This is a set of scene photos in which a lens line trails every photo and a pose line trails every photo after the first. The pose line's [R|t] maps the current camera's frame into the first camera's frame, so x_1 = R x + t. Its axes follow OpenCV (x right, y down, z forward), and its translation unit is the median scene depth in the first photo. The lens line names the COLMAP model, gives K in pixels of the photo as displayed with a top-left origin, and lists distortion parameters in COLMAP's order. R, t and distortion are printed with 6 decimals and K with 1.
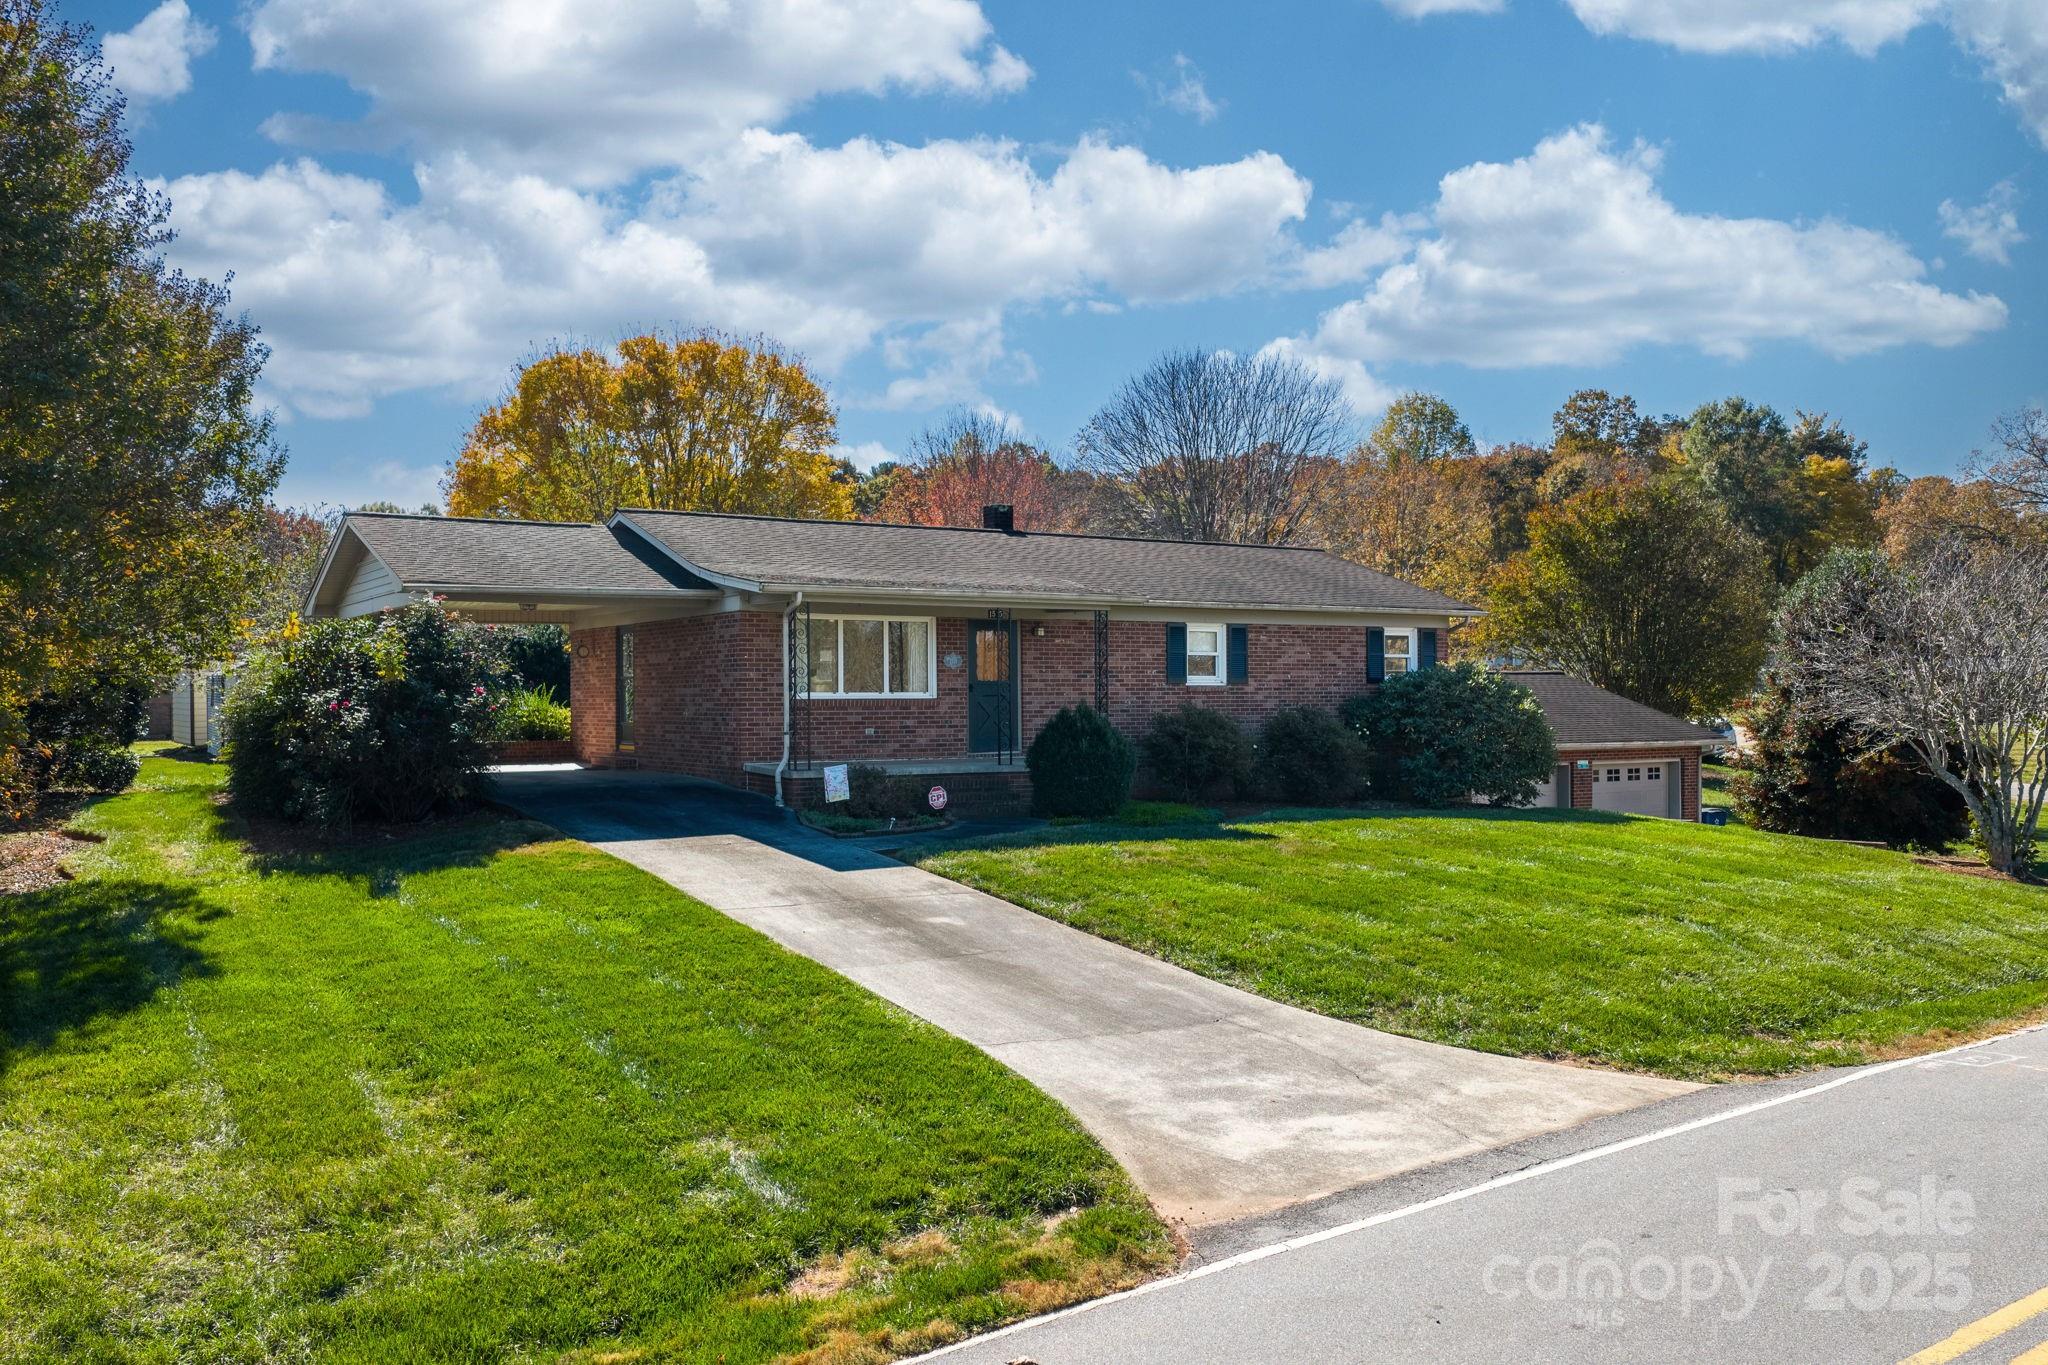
lens RADIAL K [[1675.6, 0, 1024.6], [0, 1675.6, 680.1], [0, 0, 1]] dist [0.041858, -0.031520]
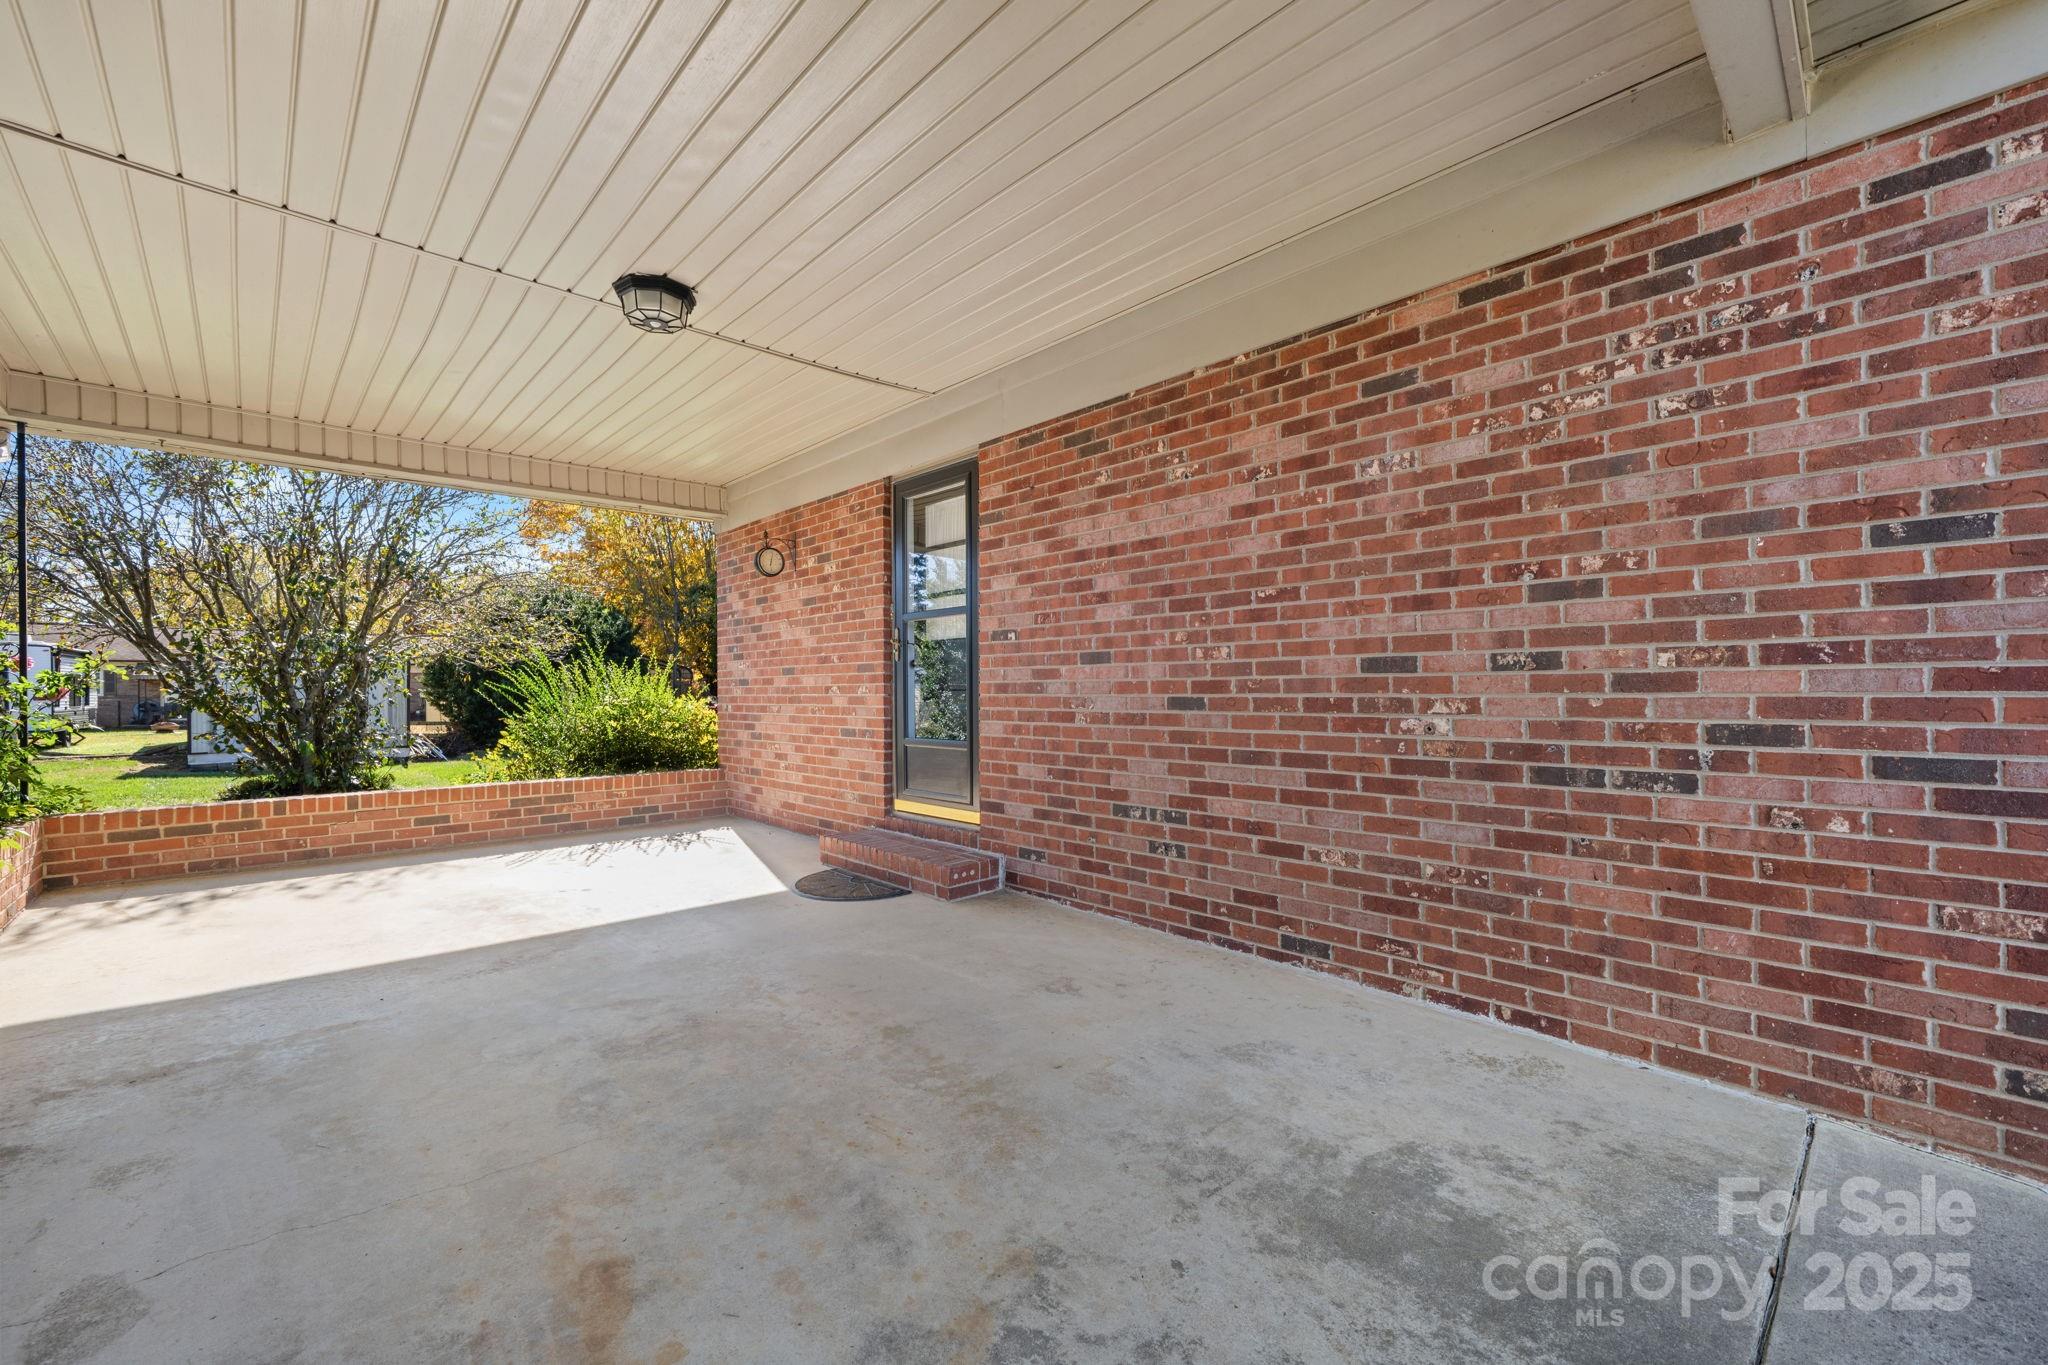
lens RADIAL K [[827.3, 0, 1023.6], [0, 827.3, 687.1], [0, 0, 1]] dist [0.001371, 0.000015]
pose [[0.981026, -0.002794, 0.193858, -0.249391], [0.001525, 0.999976, 0.006693, 0.012807], [-0.193872, -0.006271, 0.981007, 0.817228]]
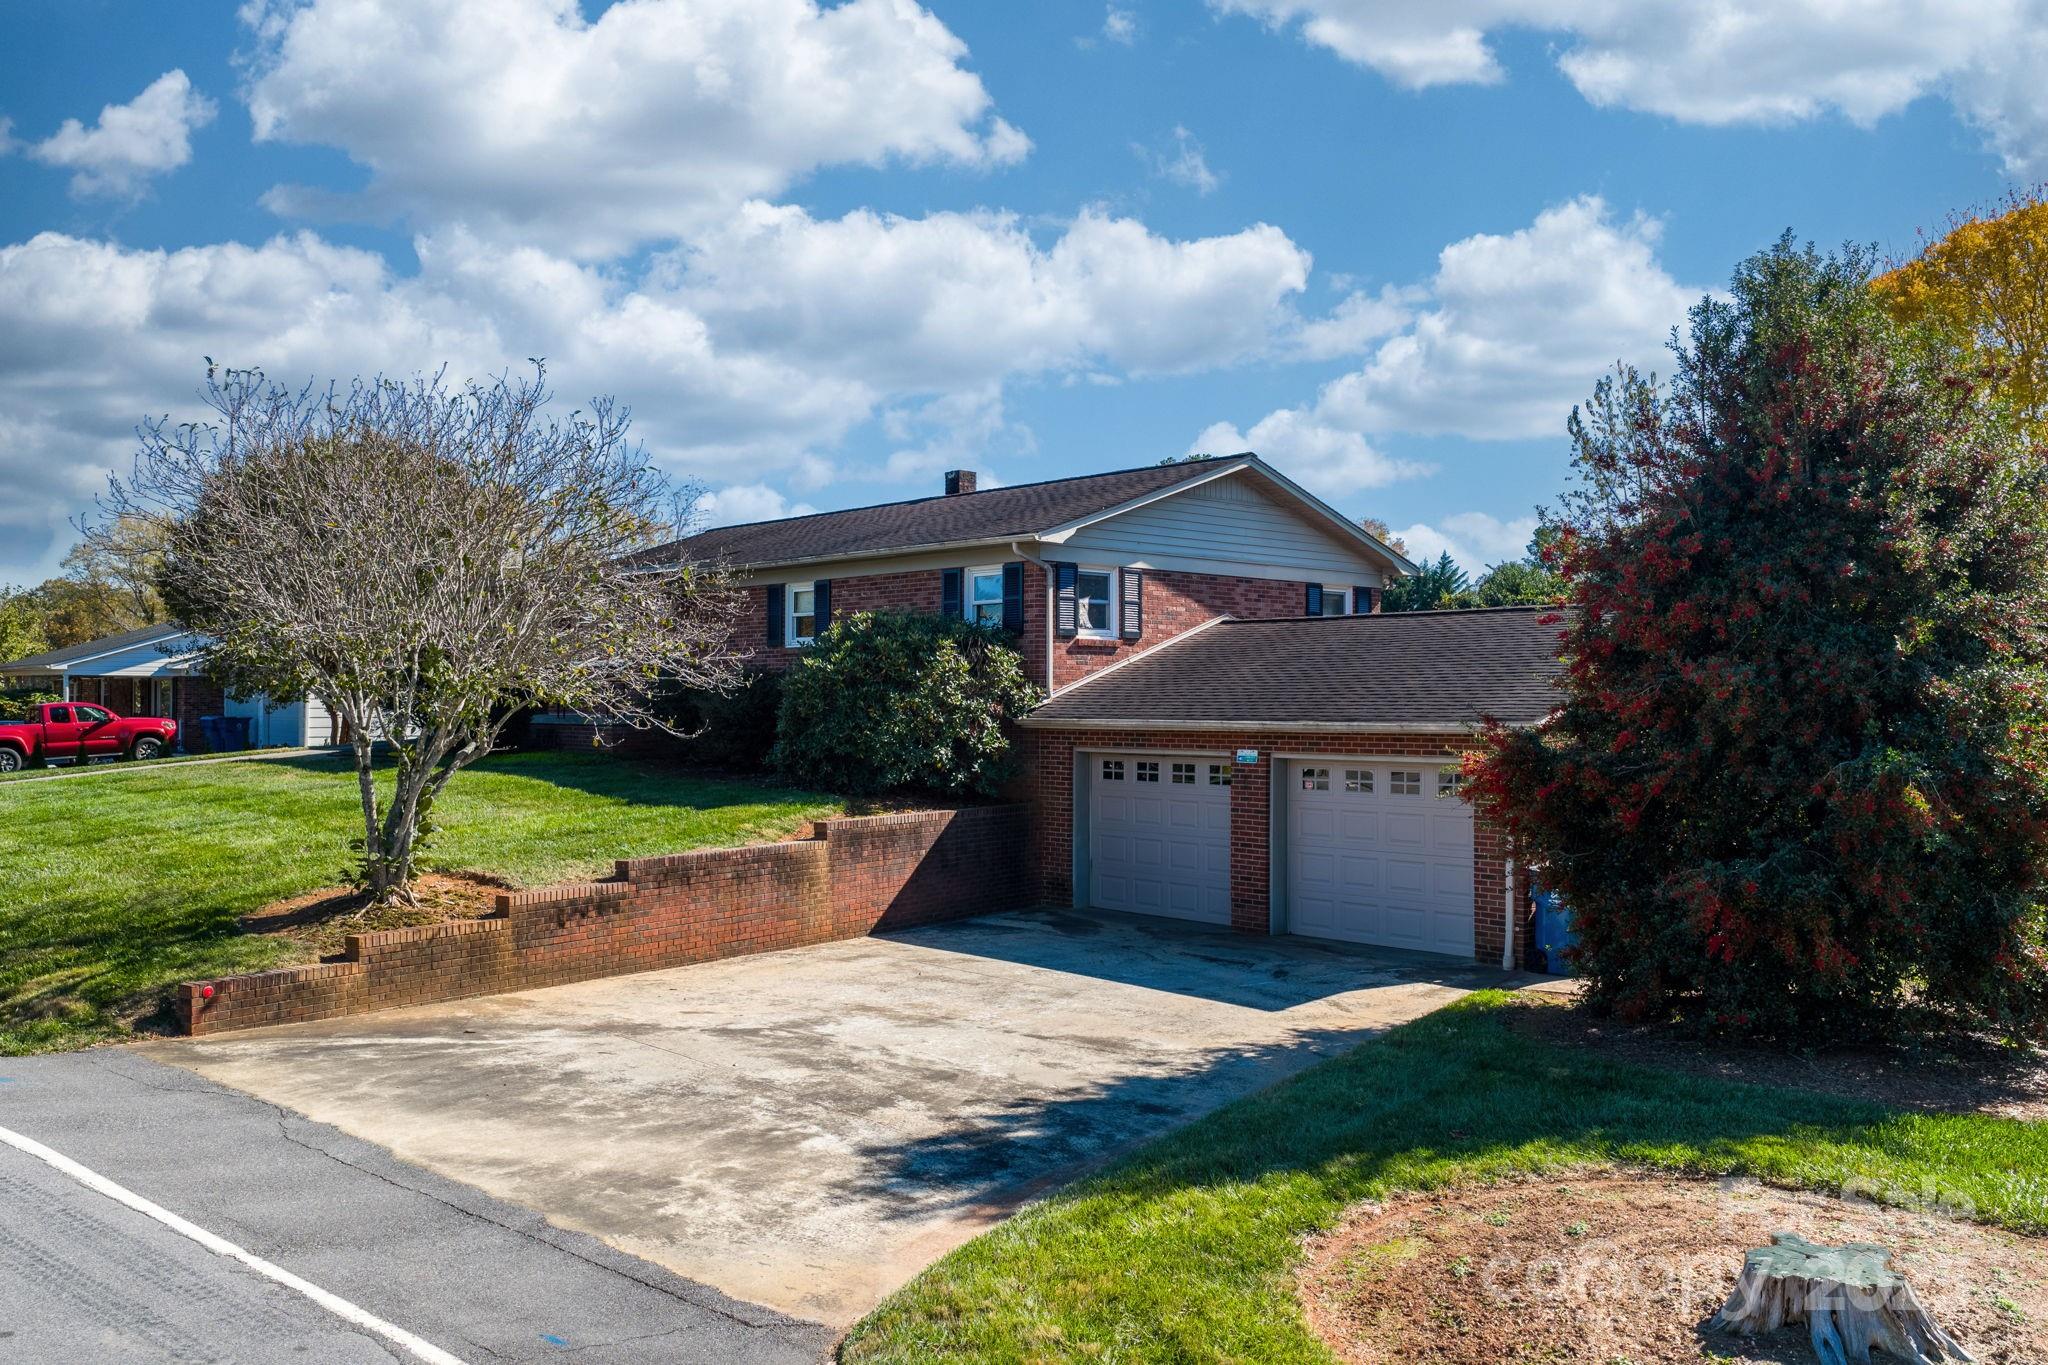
lens RADIAL K [[1665.6, 0, 1022.0], [0, 1665.6, 682.7], [0, 0, 1]] dist [-0.005044, 0.000397]
pose [[0.181410, -0.003247, -0.983402, 1.077775], [0.012255, 0.999924, -0.001041, 0.026485], [0.983331, -0.011862, 0.181436, 0.951655]]
